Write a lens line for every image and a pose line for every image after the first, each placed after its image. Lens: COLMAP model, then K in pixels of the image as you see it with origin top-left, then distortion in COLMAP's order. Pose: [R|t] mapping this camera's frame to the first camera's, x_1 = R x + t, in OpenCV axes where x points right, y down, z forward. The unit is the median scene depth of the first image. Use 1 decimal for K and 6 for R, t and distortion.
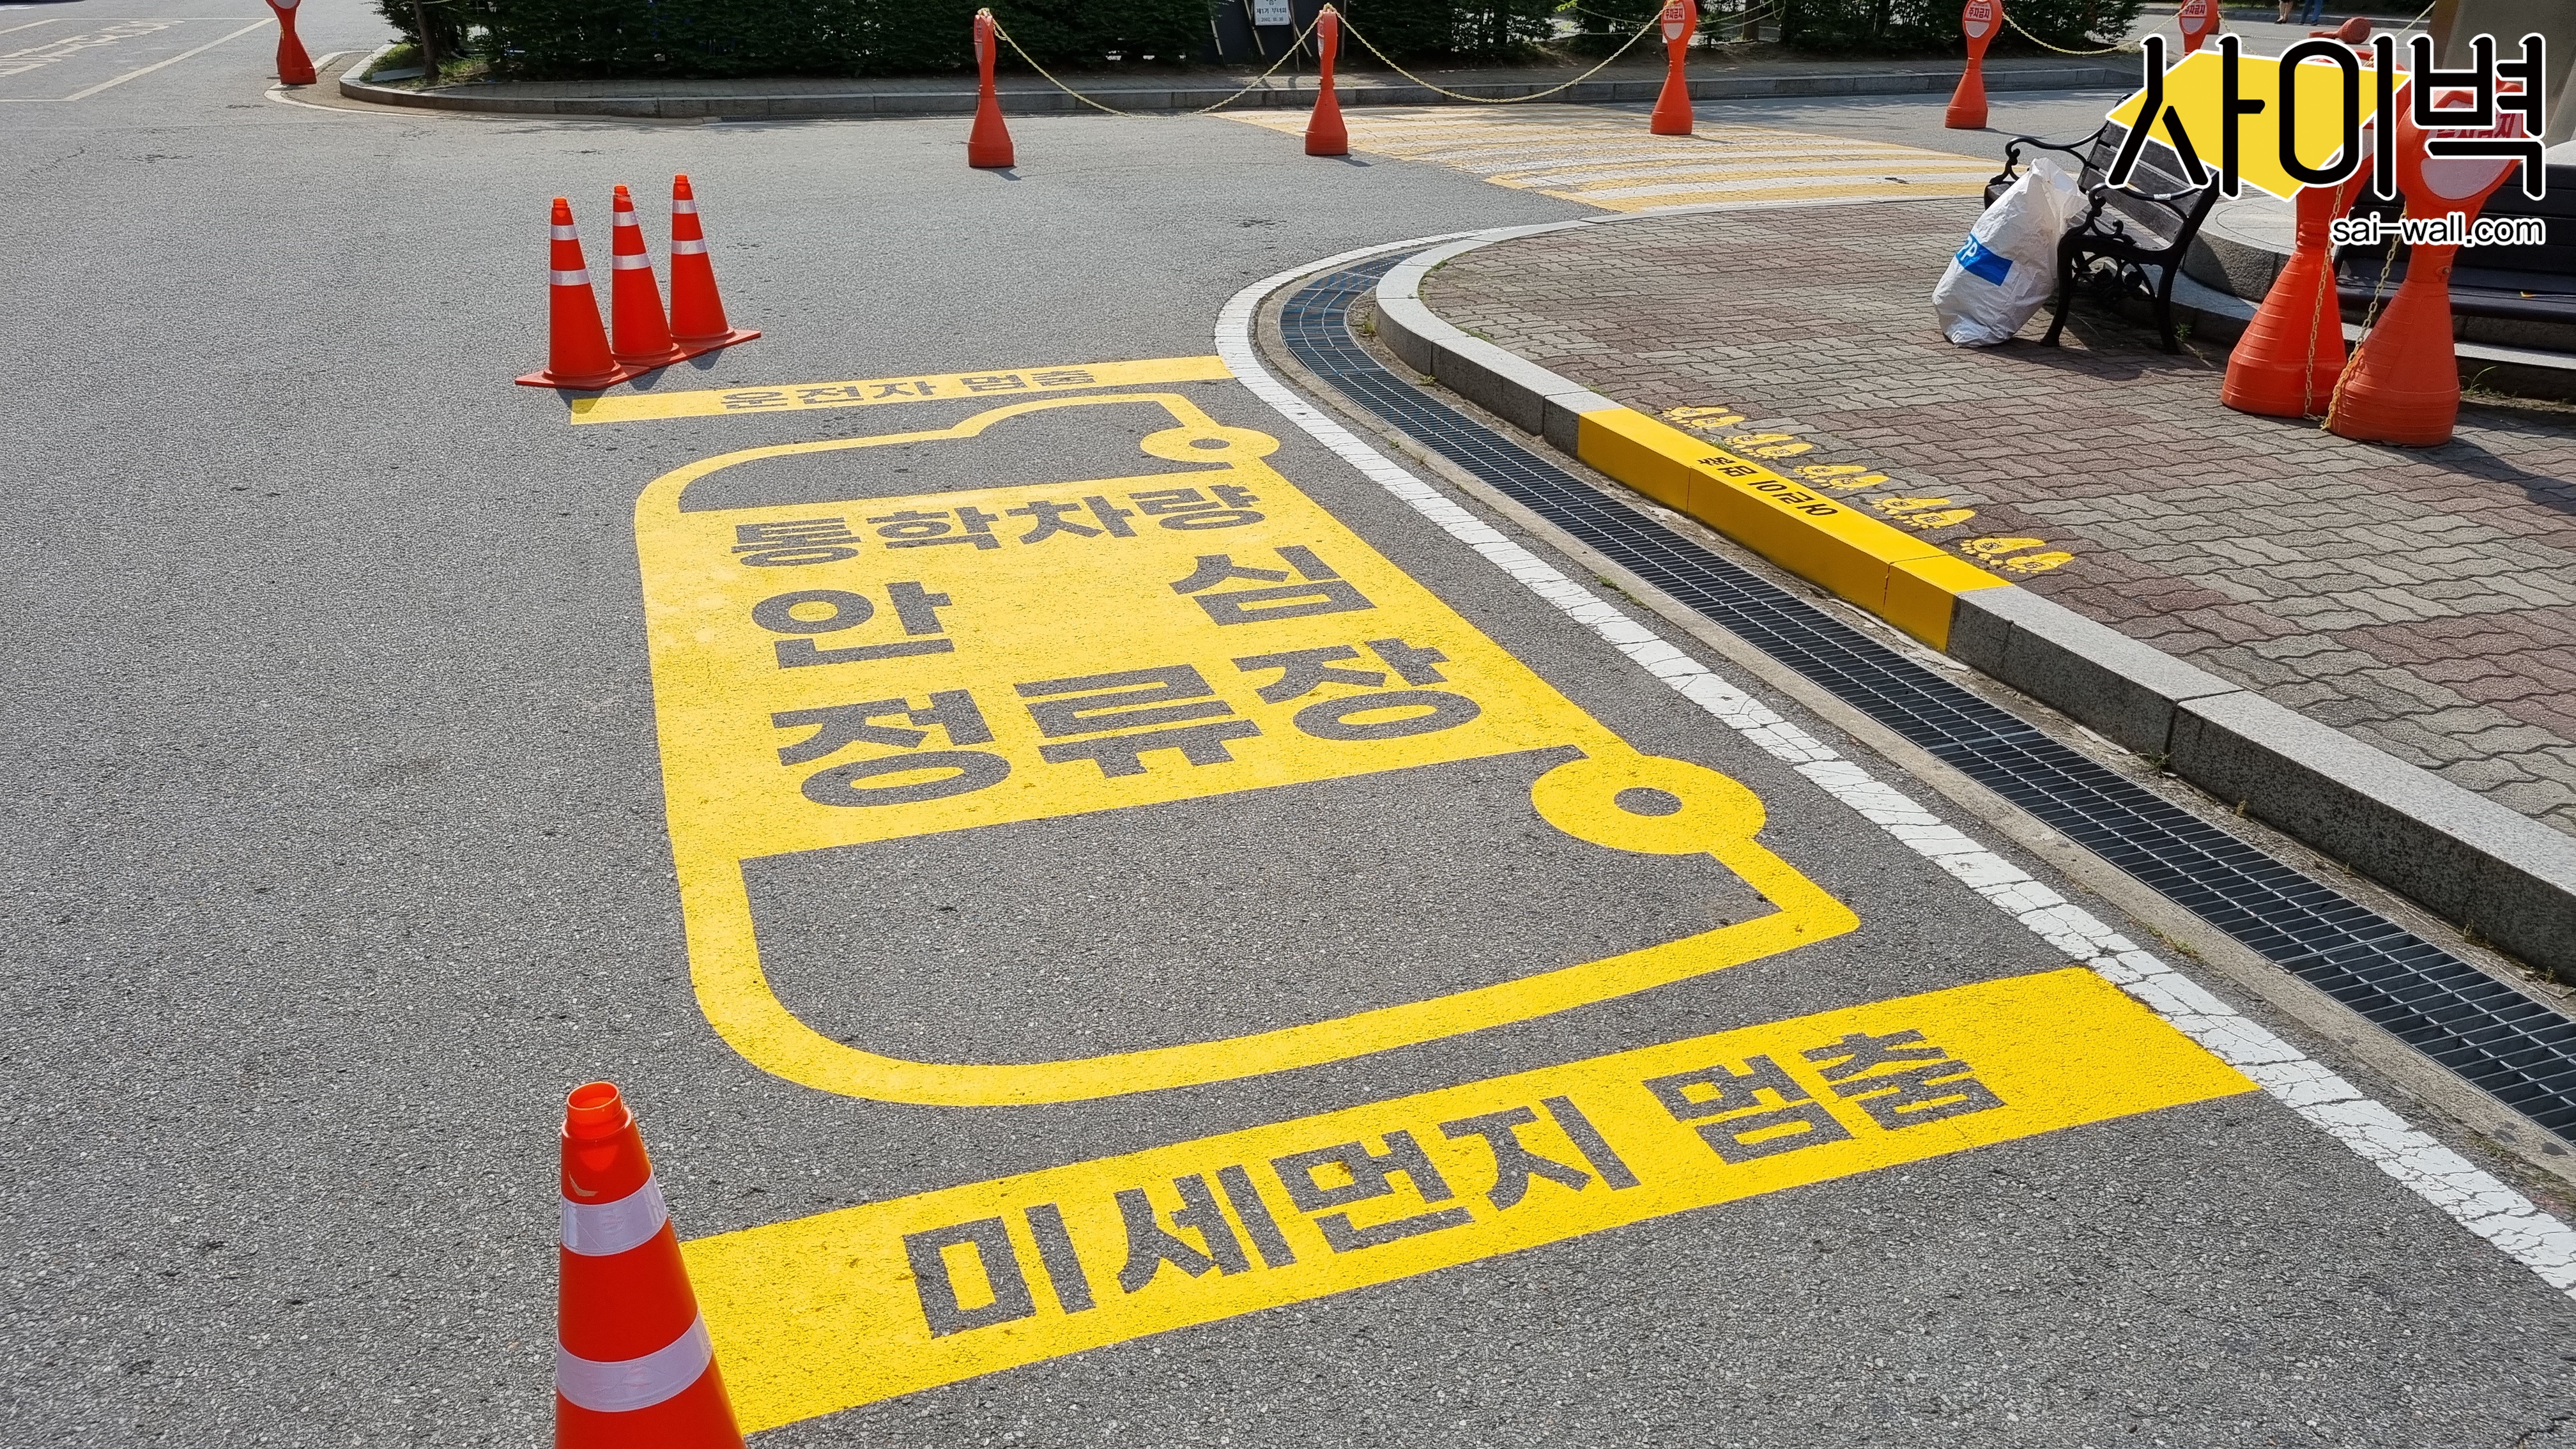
lens RADIAL K [[1955.8, 0, 1288.0], [0, 1955.8, 724.5], [0, 0, 1]] dist [0.033820, -0.012834]
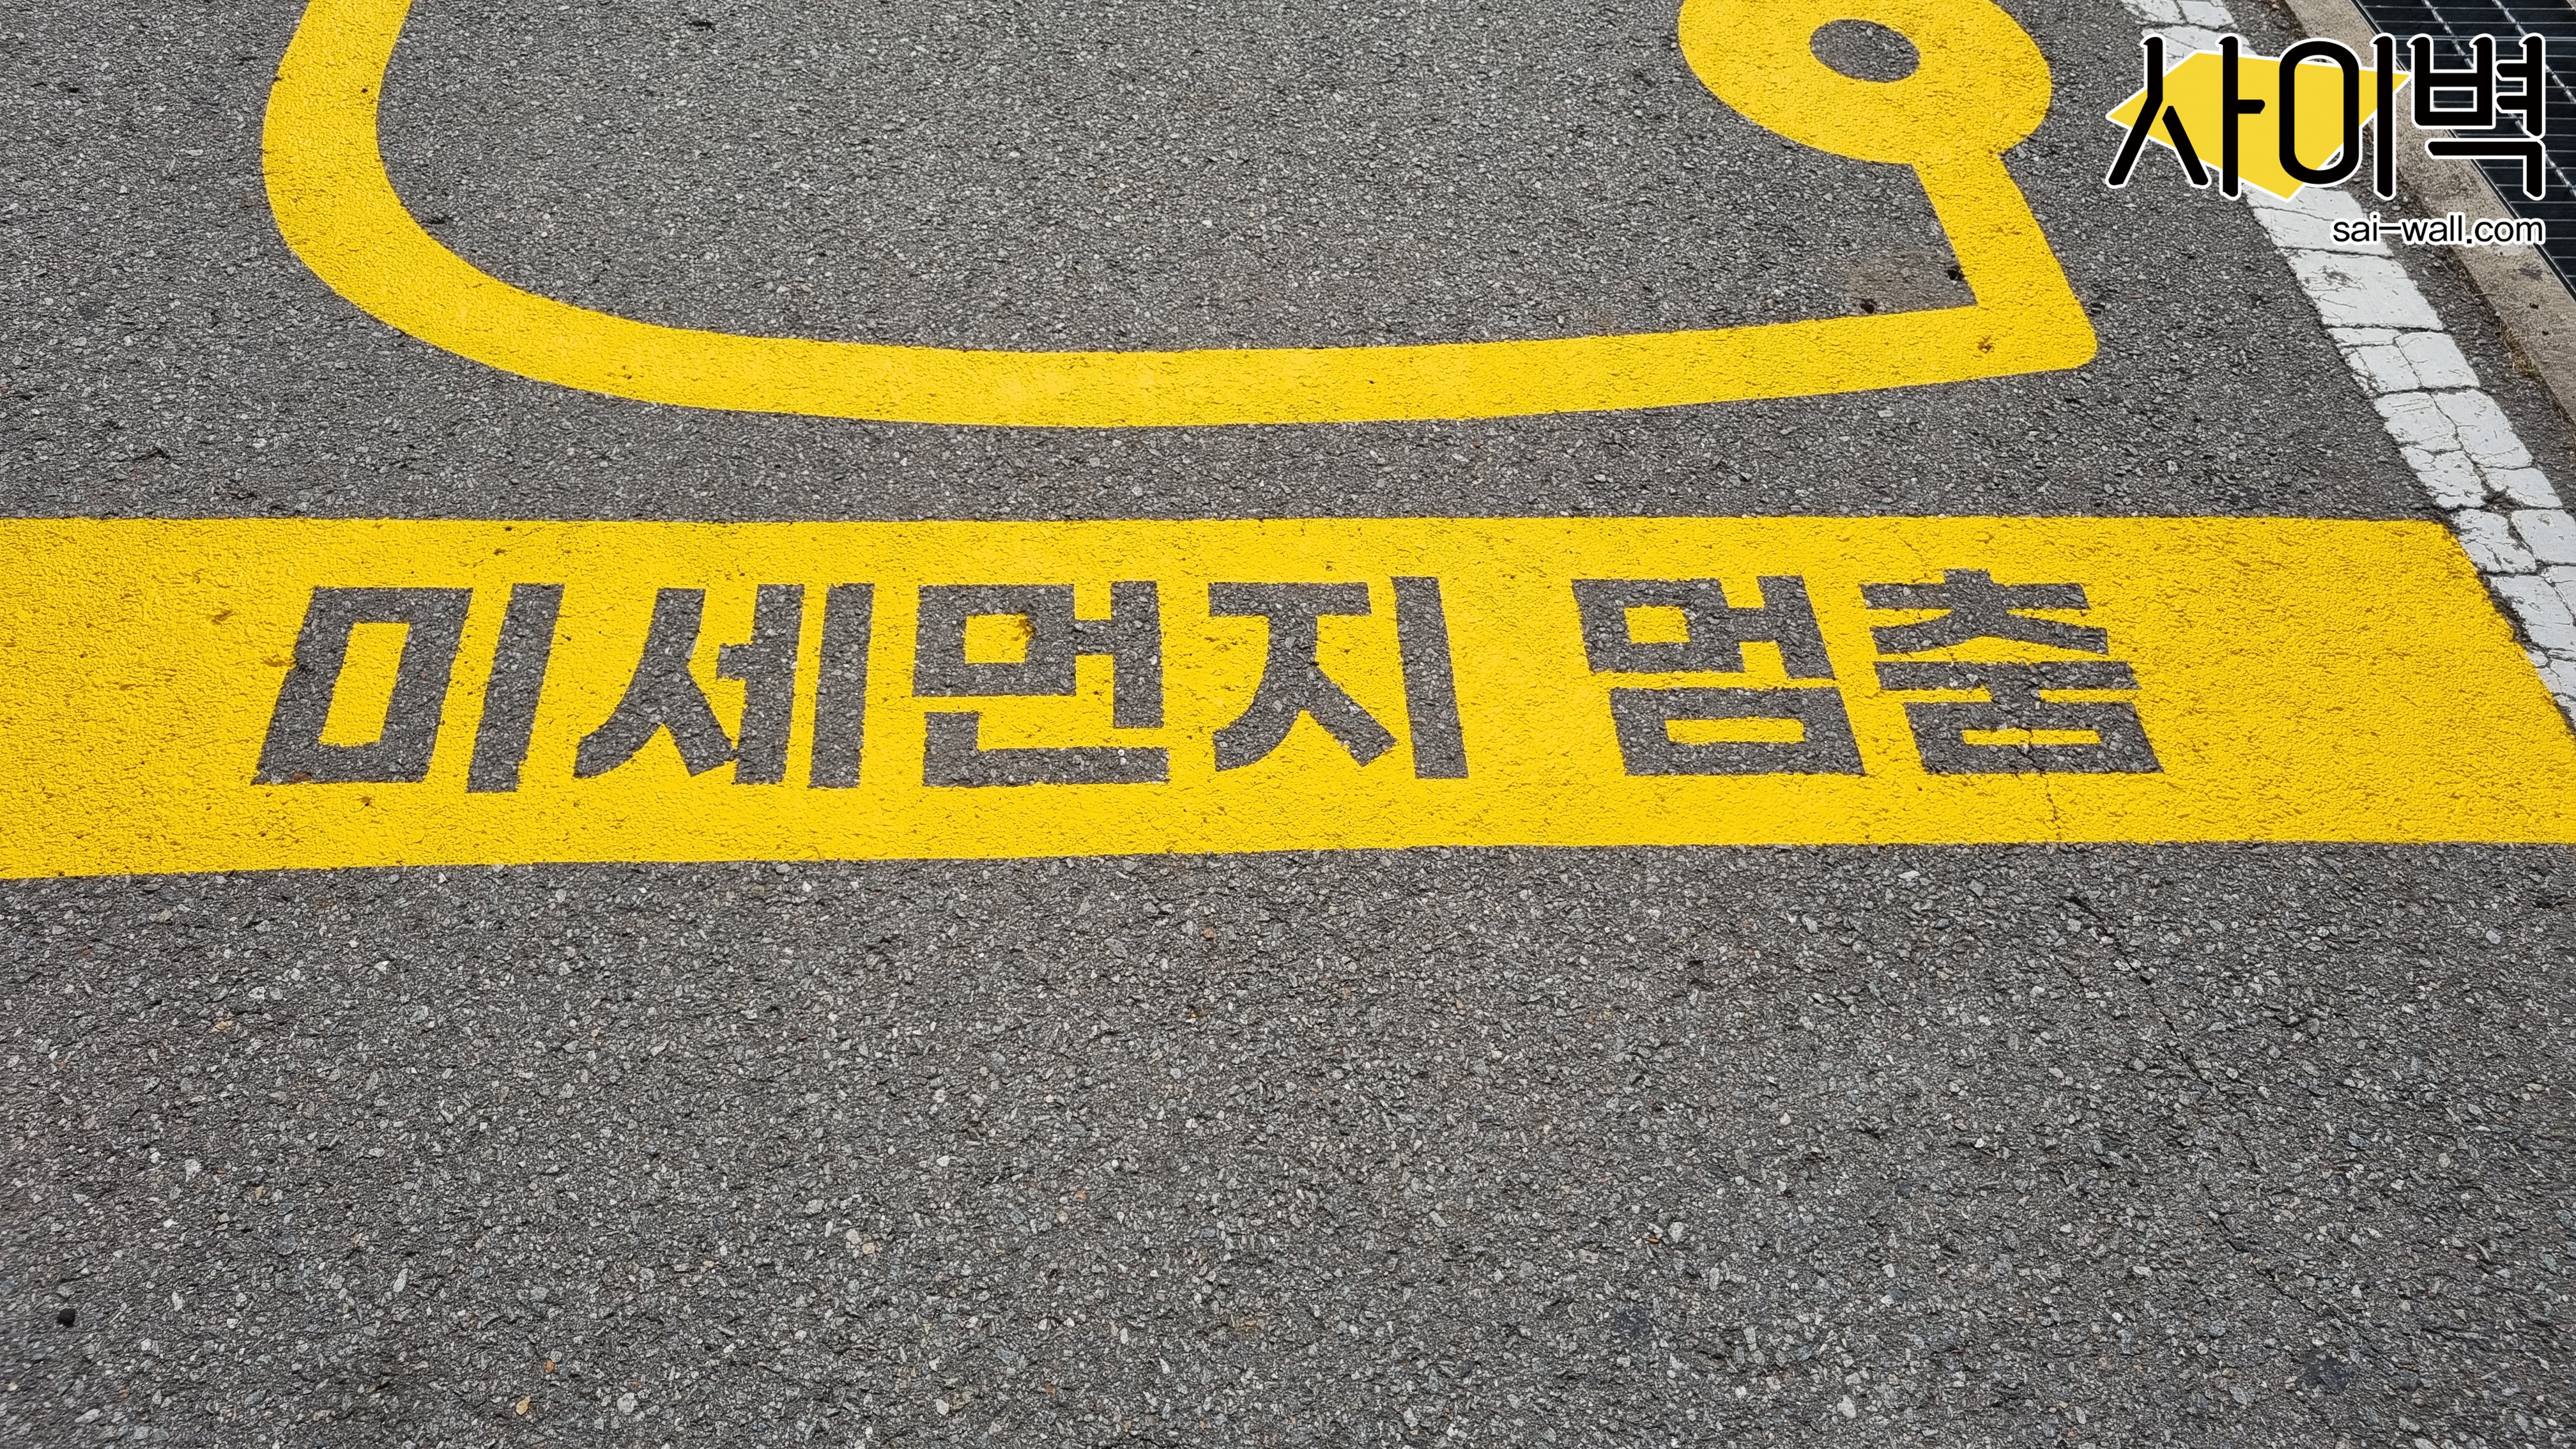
lens RADIAL K [[1955.8, 0, 1288.0], [0, 1955.8, 724.5], [0, 0, 1]] dist [0.033820, -0.012834]
pose [[0.960838, 0.244899, -0.129675, 0.190990], [-0.157581, 0.867796, 0.471273, -0.053513], [0.227946, -0.432383, 0.872402, 0.442527]]
